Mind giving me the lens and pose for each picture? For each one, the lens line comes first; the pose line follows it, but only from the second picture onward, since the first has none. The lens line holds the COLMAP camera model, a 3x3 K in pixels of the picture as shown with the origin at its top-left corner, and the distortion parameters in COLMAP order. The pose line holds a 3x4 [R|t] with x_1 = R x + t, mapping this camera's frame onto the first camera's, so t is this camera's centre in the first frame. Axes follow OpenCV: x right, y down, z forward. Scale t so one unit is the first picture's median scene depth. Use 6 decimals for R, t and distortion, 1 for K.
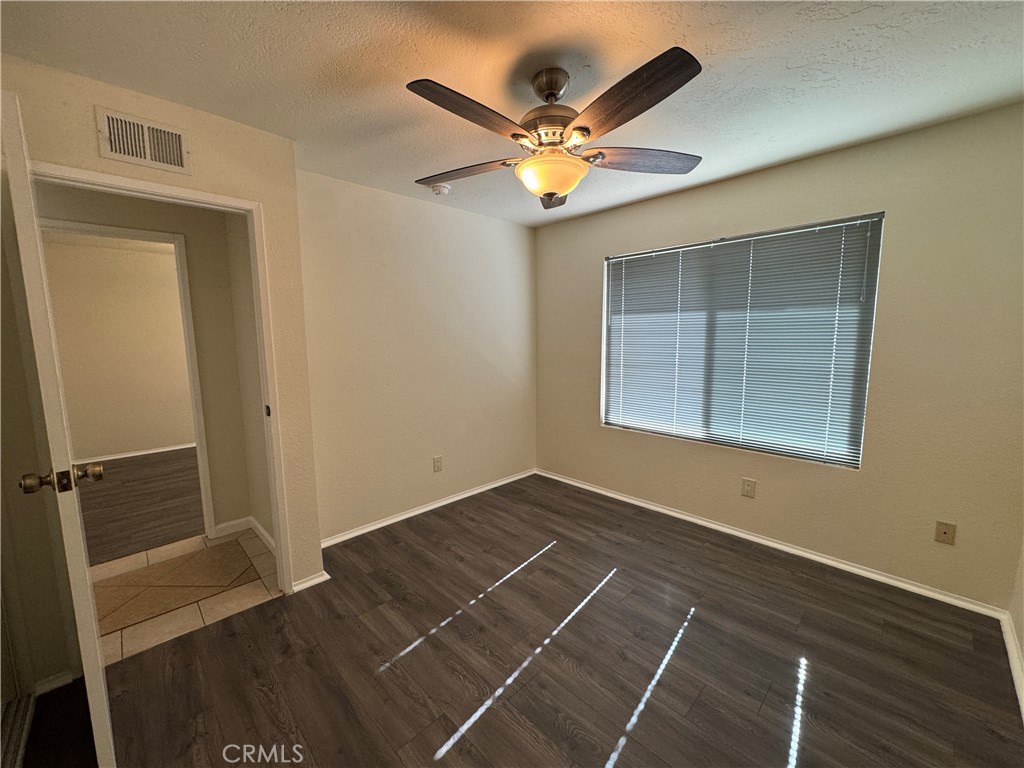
lens RADIAL K [[409.9, 0, 511.5], [0, 409.9, 384.3], [0, 0, 1]] dist [-0.002153, 0.000305]
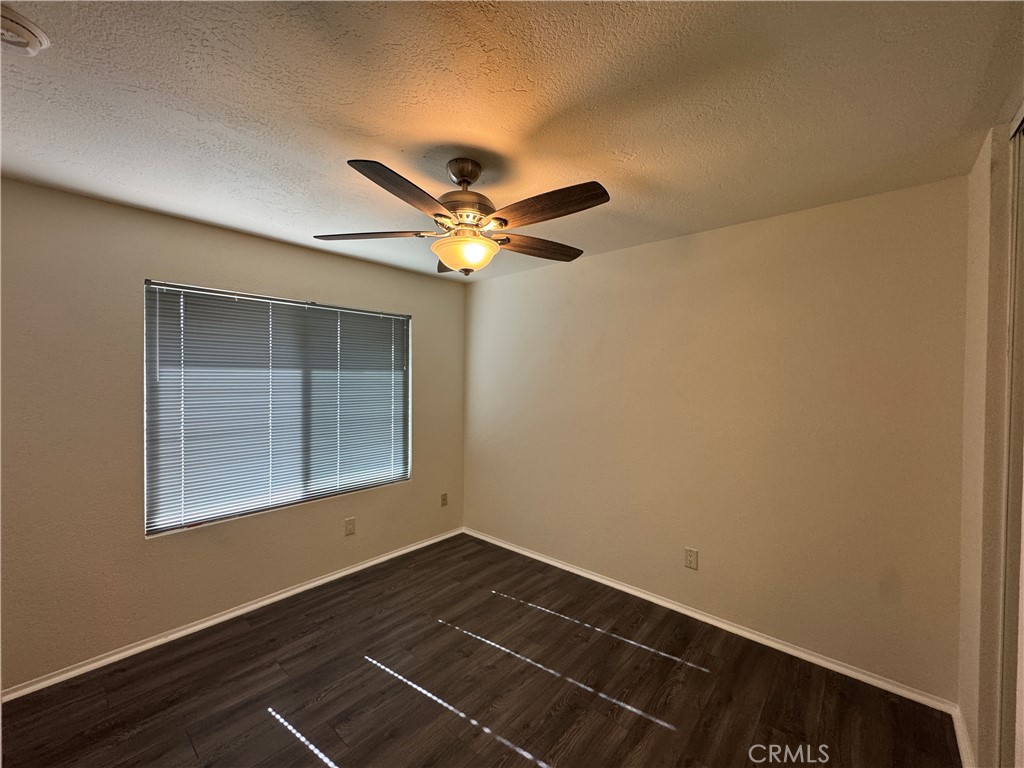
lens RADIAL K [[409.9, 0, 512.1], [0, 409.9, 385.6], [0, 0, 1]] dist [-0.002153, 0.000305]
pose [[-0.074800, -0.009916, 0.997149, -0.572674], [0.116630, 0.993001, 0.018623, -0.101112], [-0.990355, 0.117691, -0.073120, 0.587855]]
